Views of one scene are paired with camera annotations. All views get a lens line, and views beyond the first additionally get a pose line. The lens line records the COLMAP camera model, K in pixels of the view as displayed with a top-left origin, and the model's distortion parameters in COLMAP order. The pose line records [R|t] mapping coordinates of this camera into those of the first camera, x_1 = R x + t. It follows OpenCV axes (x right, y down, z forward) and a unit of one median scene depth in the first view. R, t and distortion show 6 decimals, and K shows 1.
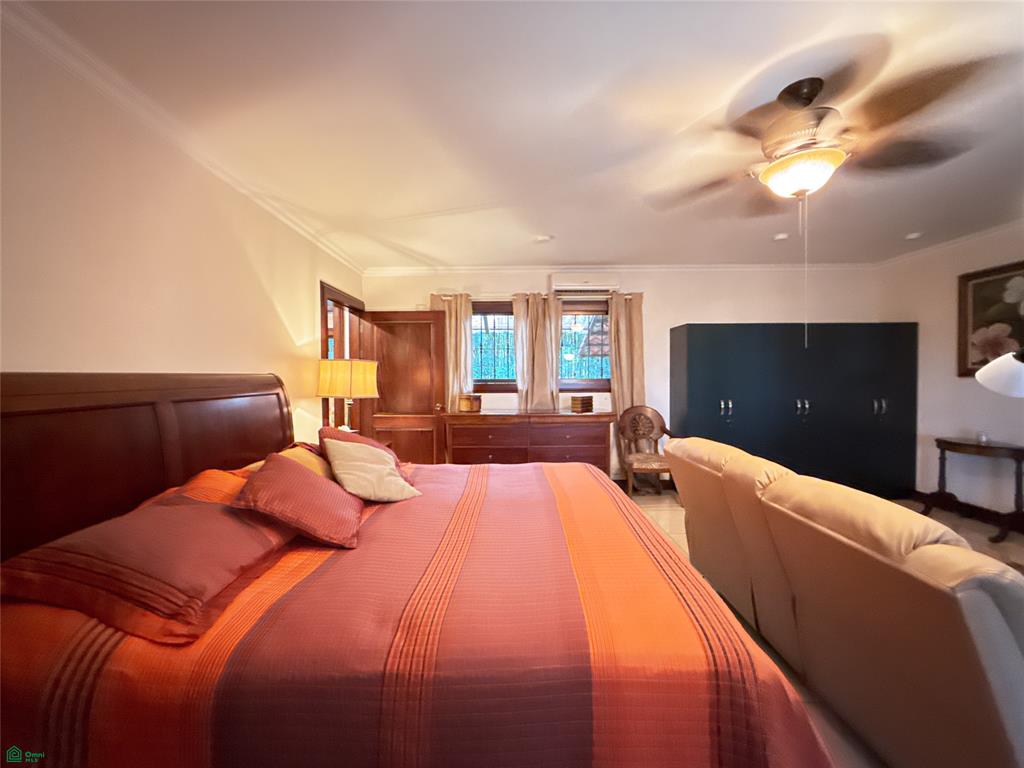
lens RADIAL K [[428.6, 0, 535.9], [0, 428.6, 388.1], [0, 0, 1]] dist [0.000095, 0.000007]
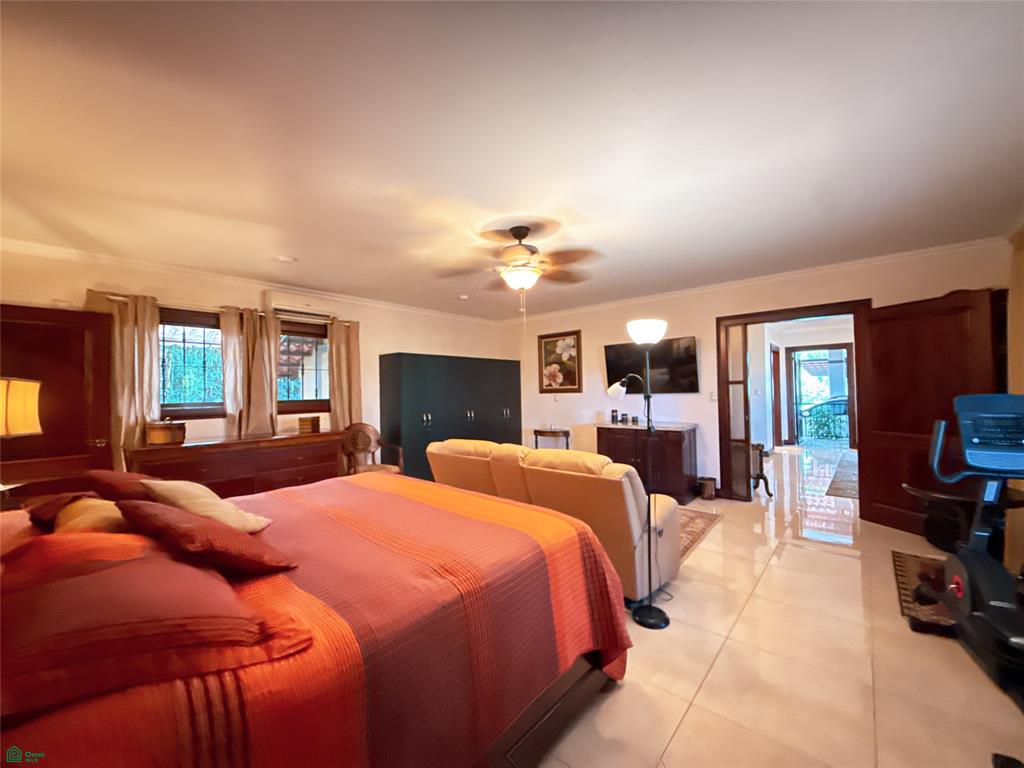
lens RADIAL K [[428.6, 0, 535.9], [0, 428.6, 388.1], [0, 0, 1]] dist [0.000095, 0.000007]
pose [[0.609492, -0.002014, 0.792790, -0.362401], [0.038693, 0.998881, -0.027210, -0.001471], [-0.791848, 0.047259, 0.608887, -0.041128]]
